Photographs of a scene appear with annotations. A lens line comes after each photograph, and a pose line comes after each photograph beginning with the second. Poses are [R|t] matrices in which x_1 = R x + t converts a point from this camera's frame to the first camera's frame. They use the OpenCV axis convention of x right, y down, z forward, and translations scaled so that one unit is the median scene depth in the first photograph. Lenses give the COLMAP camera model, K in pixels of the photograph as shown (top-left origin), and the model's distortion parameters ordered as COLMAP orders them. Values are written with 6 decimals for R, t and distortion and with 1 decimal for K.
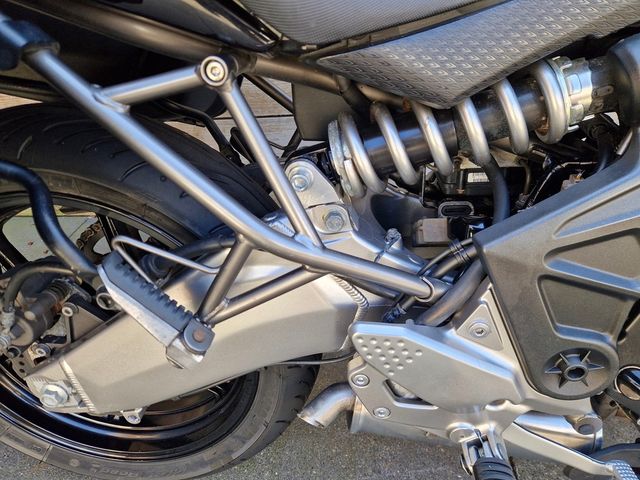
lens RADIAL K [[433.2, 0, 320.2], [0, 433.2, 236.4], [0, 0, 1]] dist [0.052768, -0.046274]
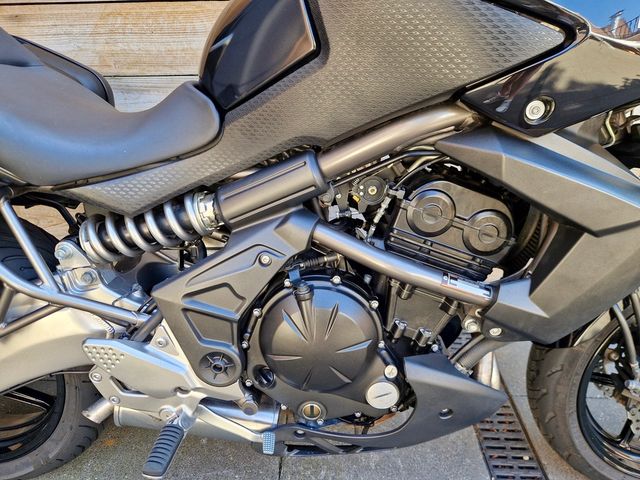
lens RADIAL K [[433.2, 0, 320.9], [0, 433.2, 240.9], [0, 0, 1]] dist [0.052768, -0.046274]
pose [[0.997312, 0.022620, 0.069694, 0.850195], [-0.012332, 0.989404, -0.144662, 0.058773], [-0.072228, 0.143414, 0.987024, -0.778324]]
